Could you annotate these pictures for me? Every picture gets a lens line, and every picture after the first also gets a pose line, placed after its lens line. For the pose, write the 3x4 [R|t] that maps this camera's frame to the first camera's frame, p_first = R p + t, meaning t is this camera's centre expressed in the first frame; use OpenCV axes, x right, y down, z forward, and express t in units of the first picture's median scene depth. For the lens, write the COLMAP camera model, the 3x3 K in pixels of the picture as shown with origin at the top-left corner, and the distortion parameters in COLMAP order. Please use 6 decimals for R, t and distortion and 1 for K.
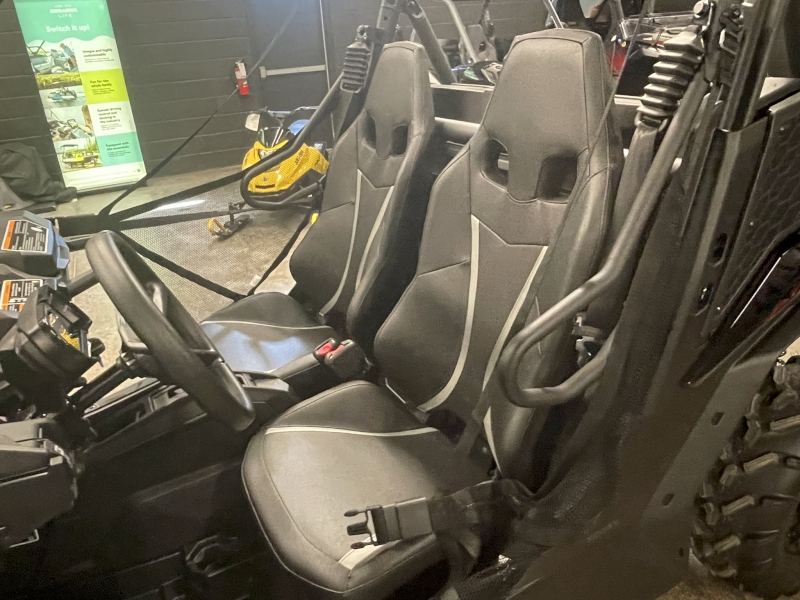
lens RADIAL K [[599.5, 0, 385.5], [0, 599.5, 303.4], [0, 0, 1]] dist [0.000316, -0.009260]
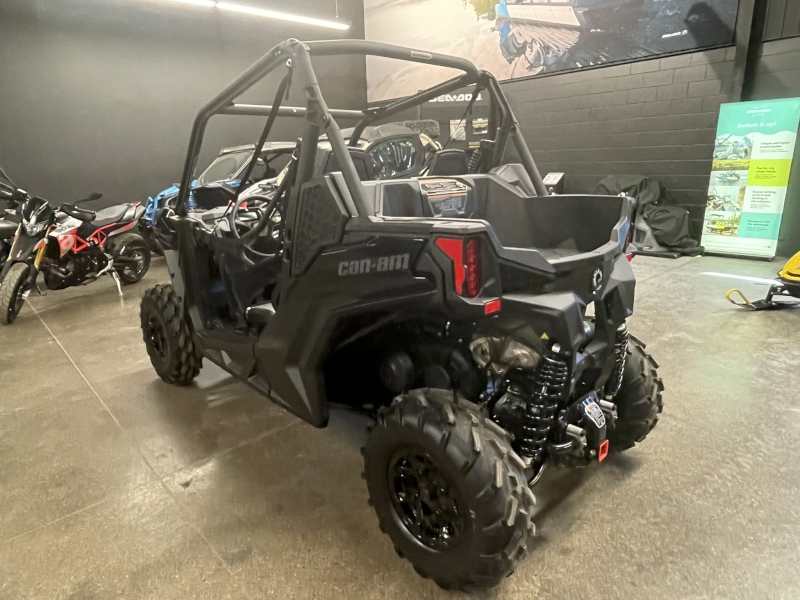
lens RADIAL K [[493.9, 0, 400.0], [0, 493.9, 300.0], [0, 0, 1]] dist [-0.001642, -0.000301]
pose [[0.287470, 0.314202, -0.904786, 0.280801], [-0.387511, 0.902046, 0.190130, -0.043334], [0.875897, 0.295957, 0.381068, 0.077146]]
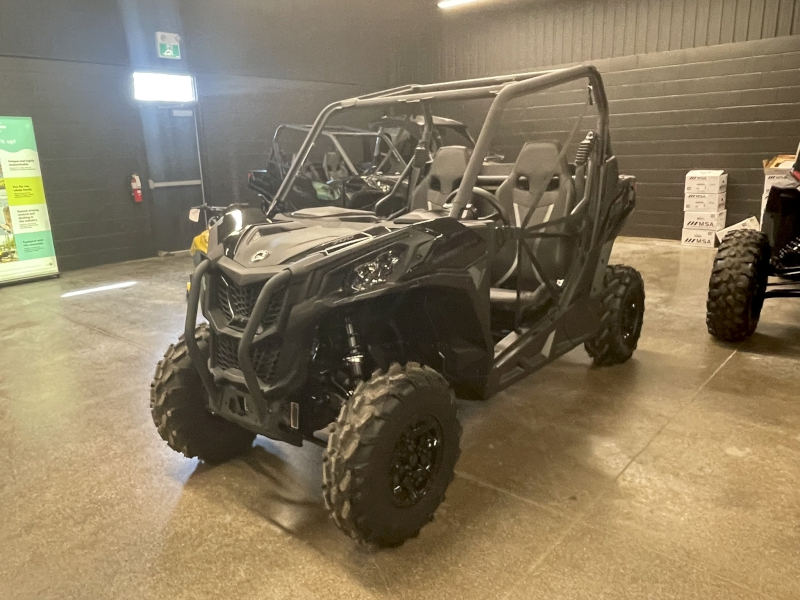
lens RADIAL K [[599.5, 0, 385.5], [0, 599.5, 303.4], [0, 0, 1]] dist [0.000316, -0.009260]
pose [[0.921659, -0.059659, 0.383387, -0.294860], [0.136357, 0.974883, -0.176097, 0.139217], [-0.363251, 0.214579, 0.906645, -0.230894]]
